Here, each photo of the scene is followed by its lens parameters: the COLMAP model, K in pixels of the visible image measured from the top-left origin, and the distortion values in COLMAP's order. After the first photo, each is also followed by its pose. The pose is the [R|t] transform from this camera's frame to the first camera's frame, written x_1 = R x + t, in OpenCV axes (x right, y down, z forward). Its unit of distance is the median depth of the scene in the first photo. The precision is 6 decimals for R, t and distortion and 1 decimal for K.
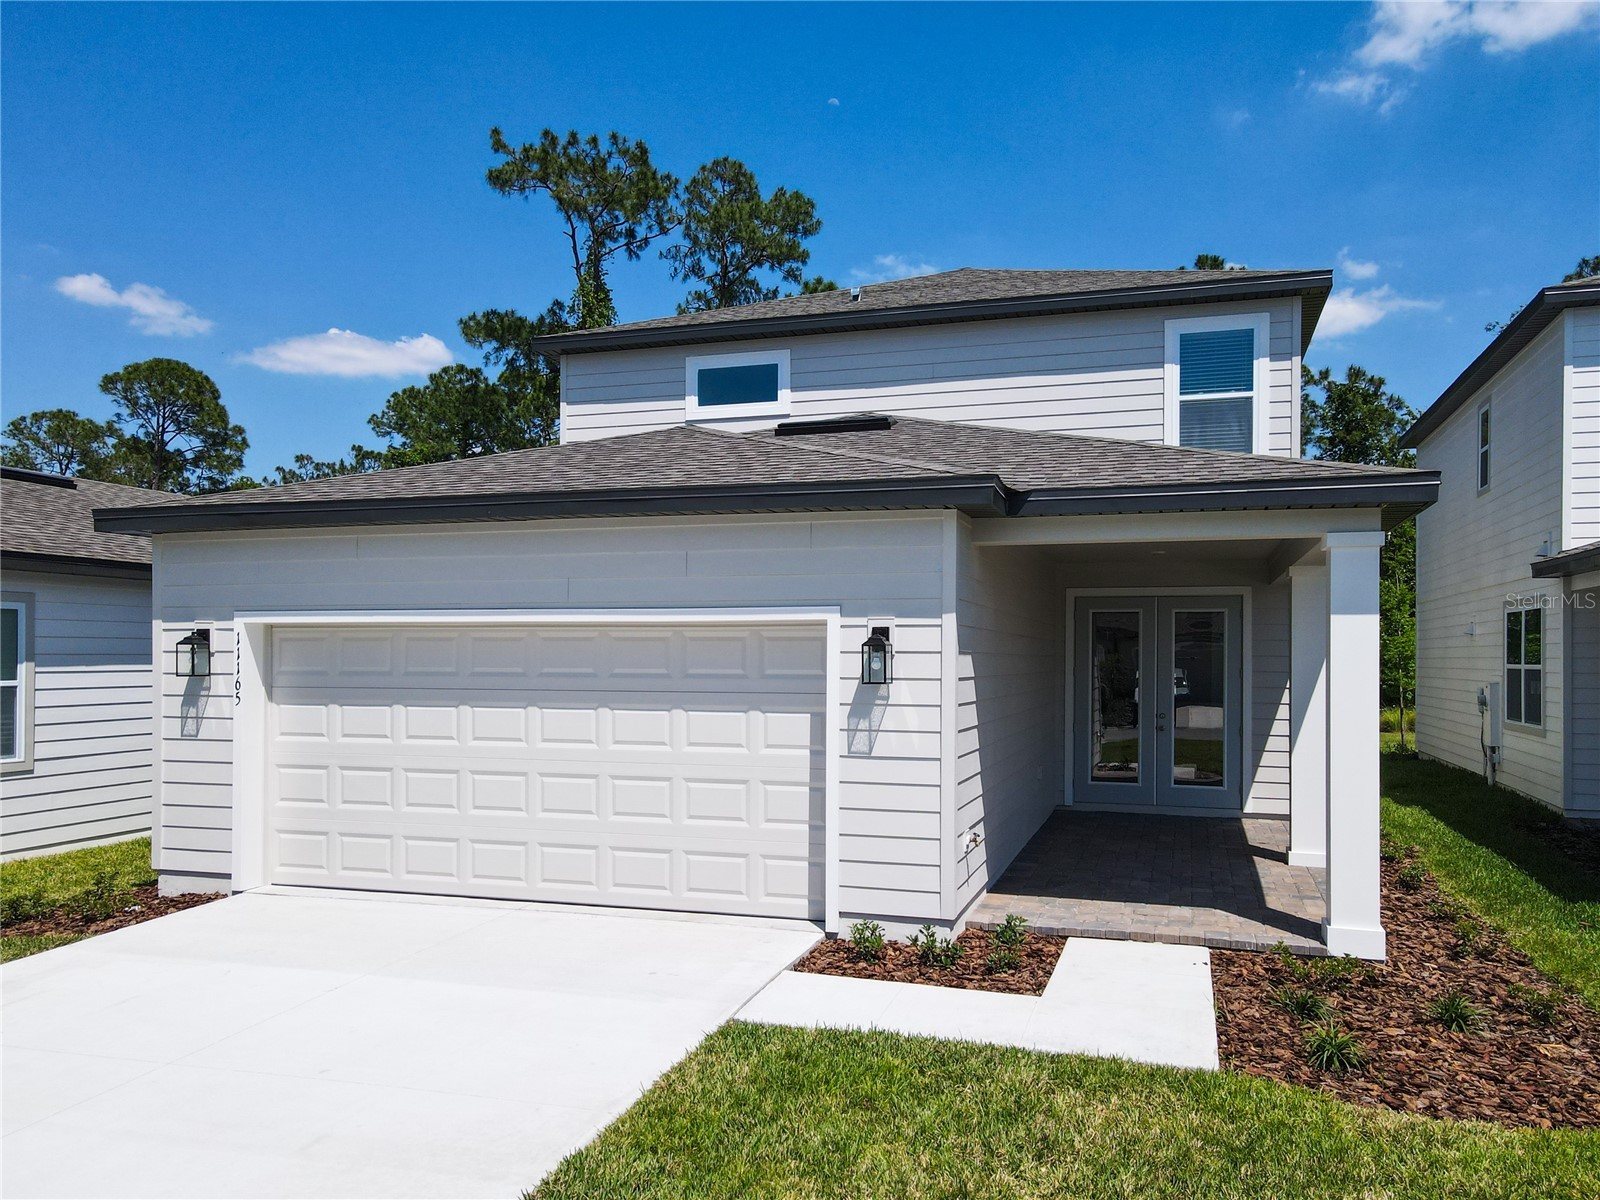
lens RADIAL K [[1184.4, 0, 822.7], [0, 1184.4, 647.2], [0, 0, 1]] dist [0.044219, -0.000048]
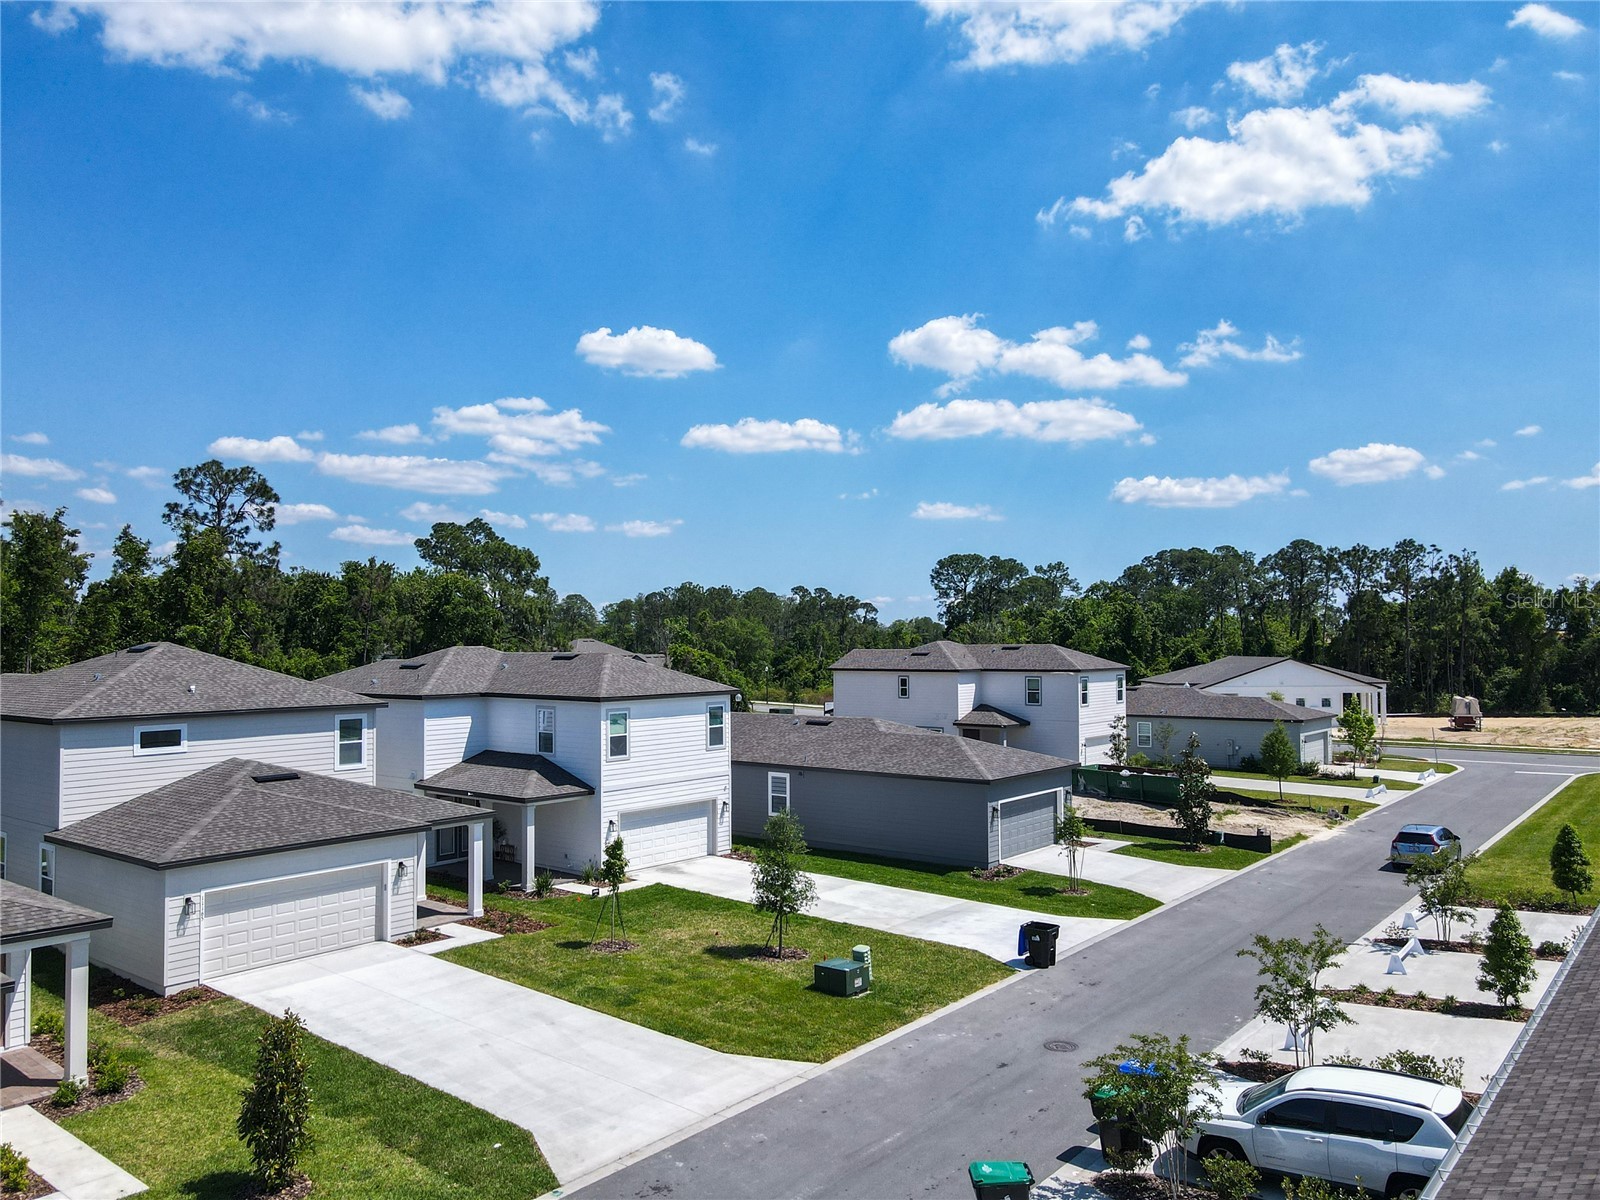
lens RADIAL K [[1133.0, 0, 770.9], [0, 1133.0, 602.8], [0, 0, 1]] dist [0.023969, 0.001399]
pose [[0.398486, 0.031444, 0.916635, -2.035275], [0.003946, 0.999344, -0.035996, -0.506483], [-0.917166, 0.017962, 0.398101, -1.156433]]
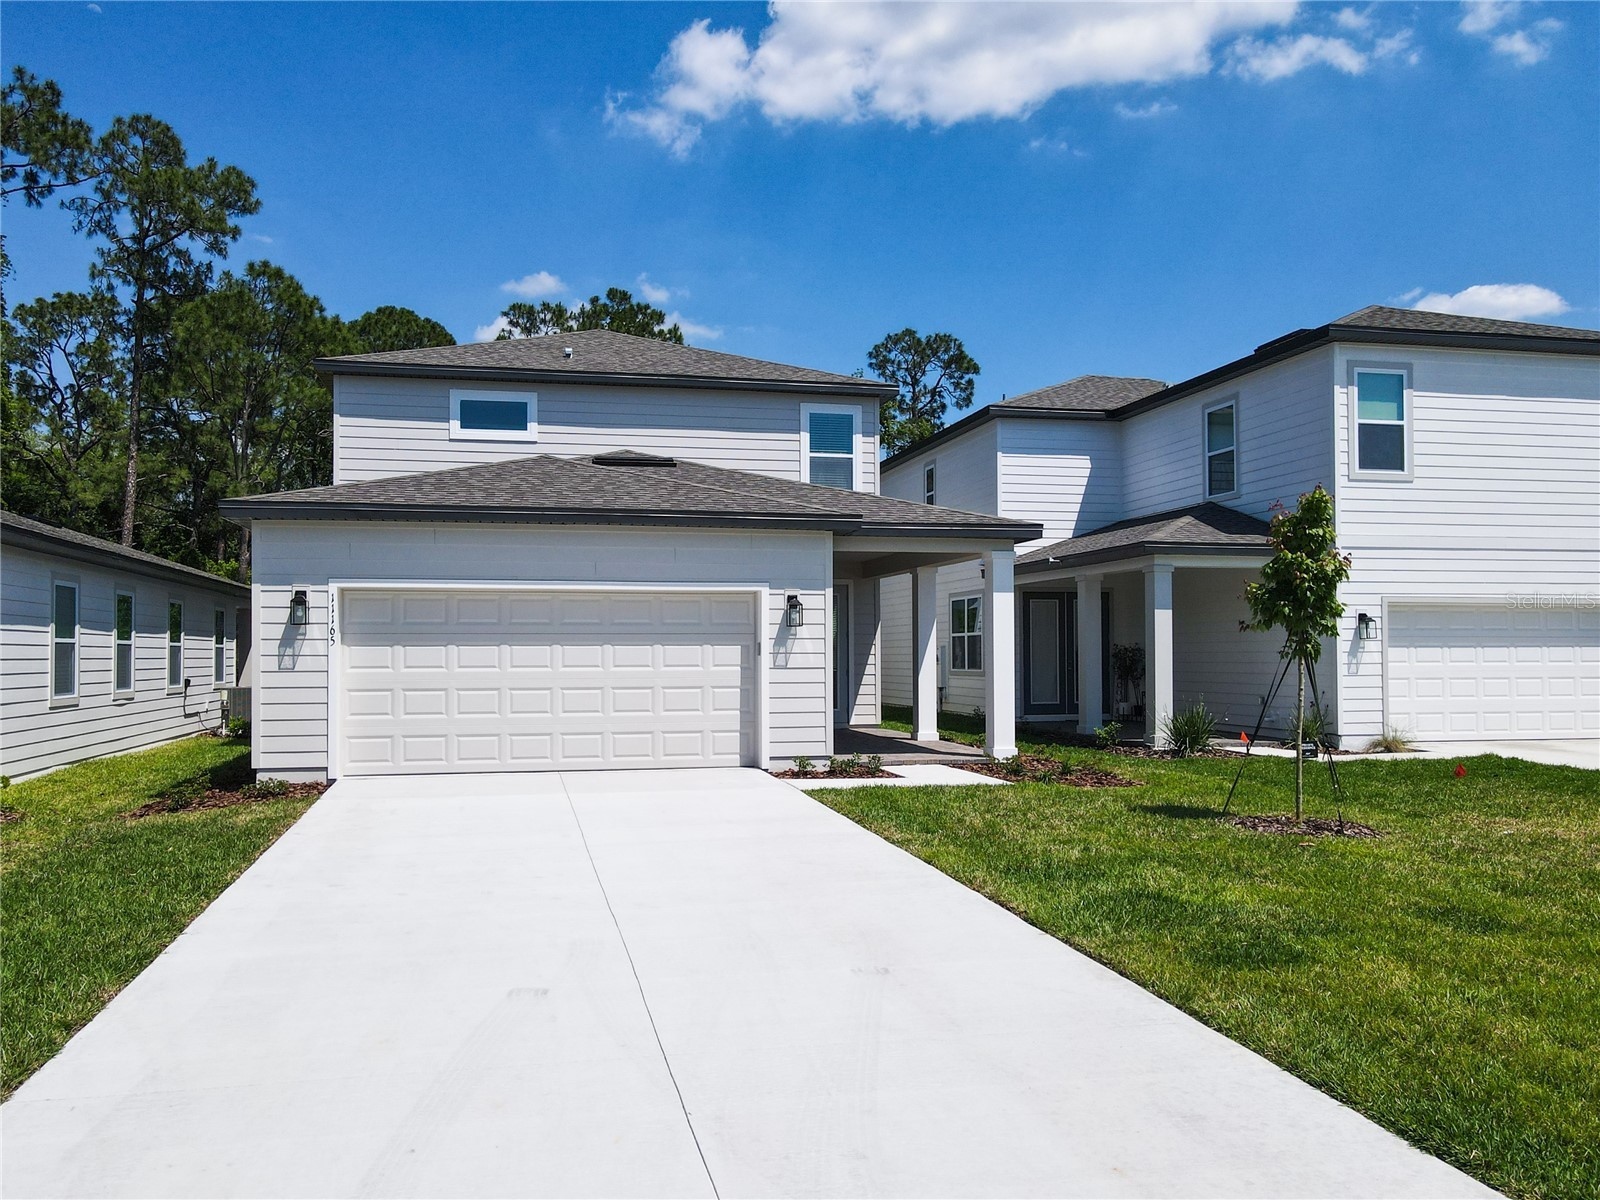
lens RADIAL K [[1228.7, 0, 771.4], [0, 1228.7, 603.7], [0, 0, 1]] dist [0.014611, 0.010840]
pose [[0.874394, 0.013214, 0.485037, -0.584919], [0.002879, 0.999470, -0.032420, 0.037543], [-0.485208, 0.029745, 0.873893, -0.400810]]
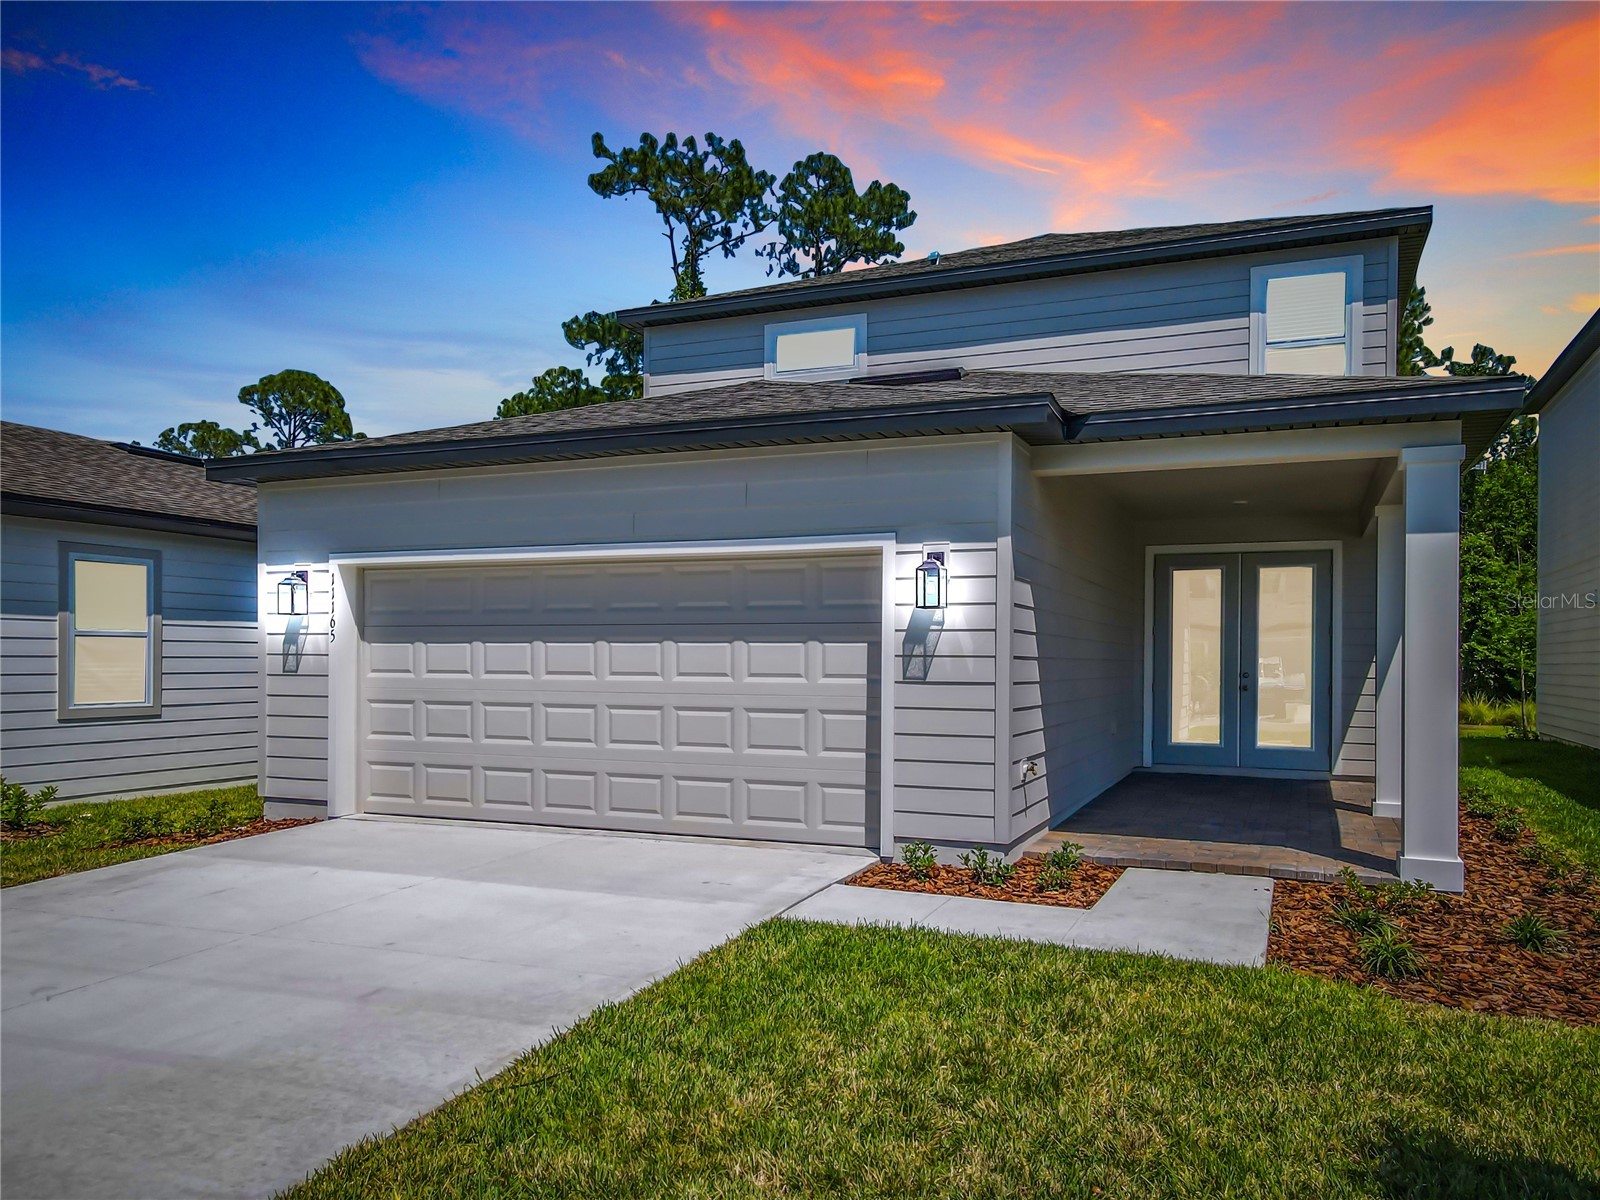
lens RADIAL K [[1179.0, 0, 800.3], [0, 1179.0, 659.4], [0, 0, 1]] dist [0.037204, 0.004291]
pose [[0.994787, 0.002473, -0.101948, 0.024621], [-0.001687, 0.999968, 0.007792, 0.043797], [0.101964, -0.007580, 0.994759, -0.002481]]
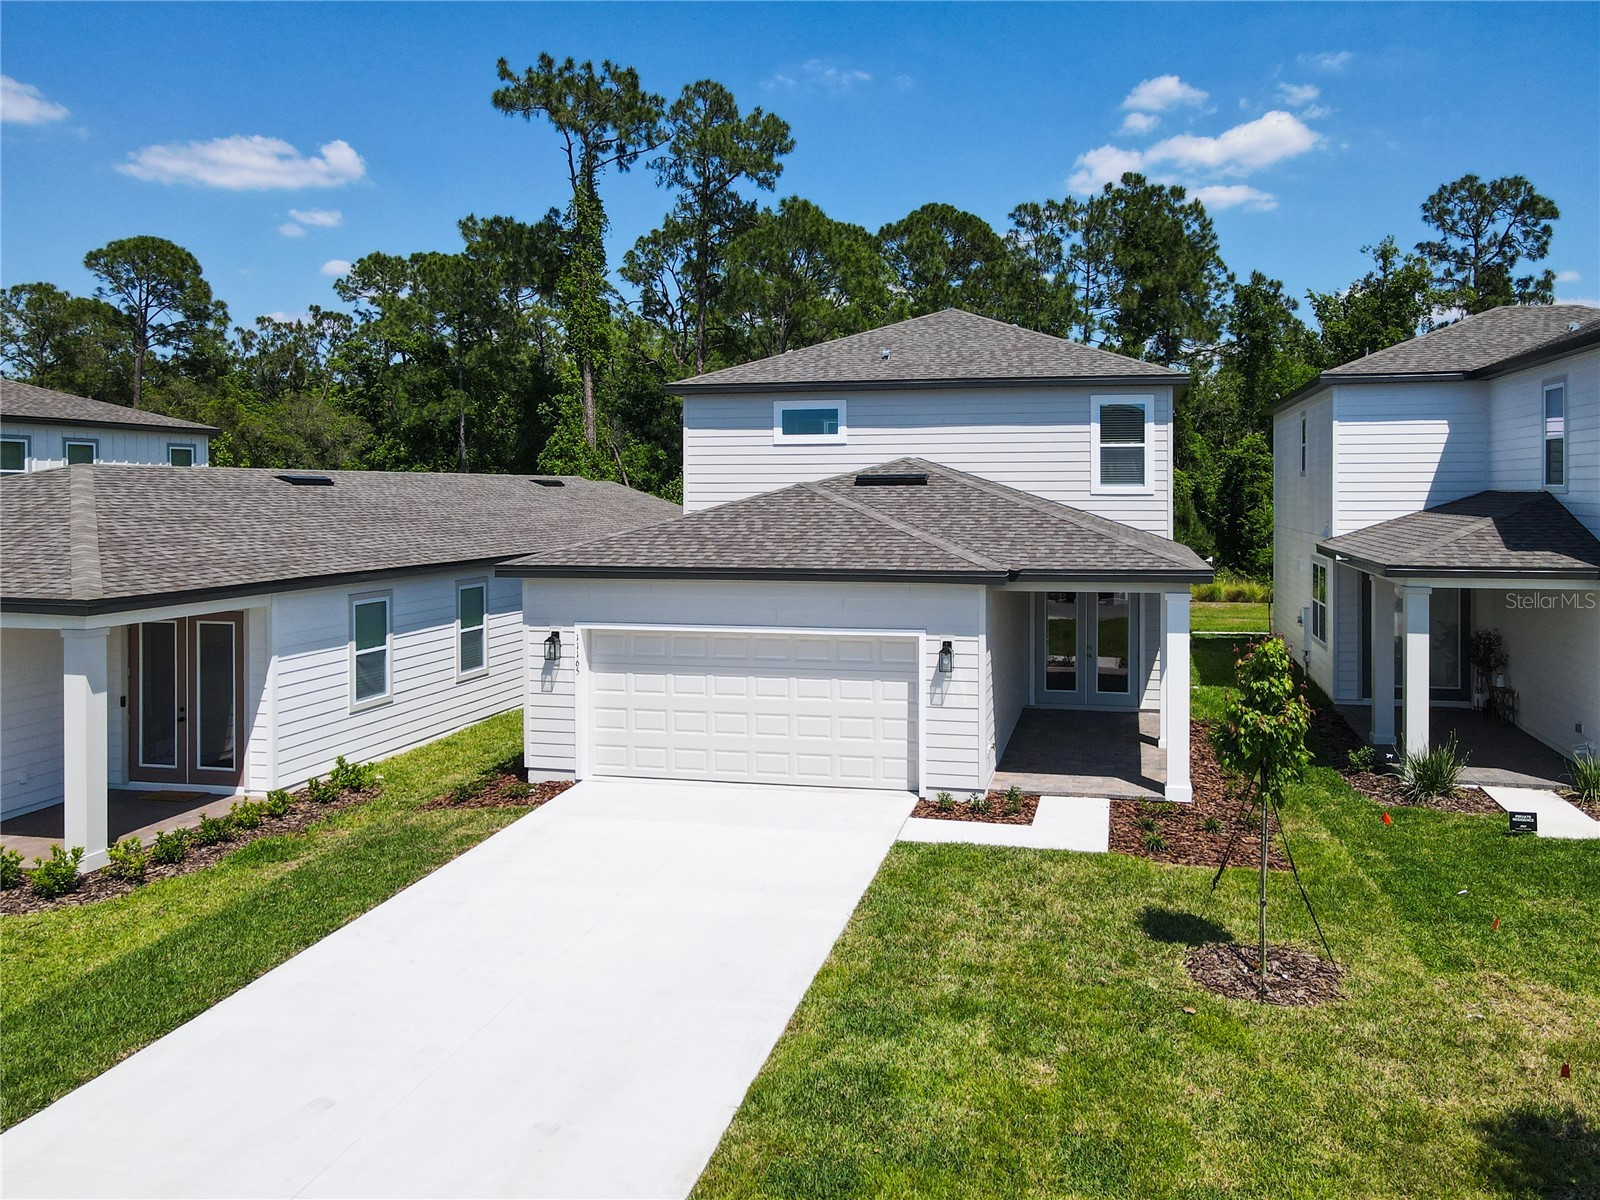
lens RADIAL K [[1214.3, 0, 870.2], [0, 1214.3, 485.7], [0, 0, 1]] dist [-0.007138, 0.004781]
pose [[0.995749, -0.003452, 0.092043, -0.175102], [0.003110, 0.999988, 0.003854, -0.188779], [-0.092055, -0.003551, 0.995748, -0.660195]]
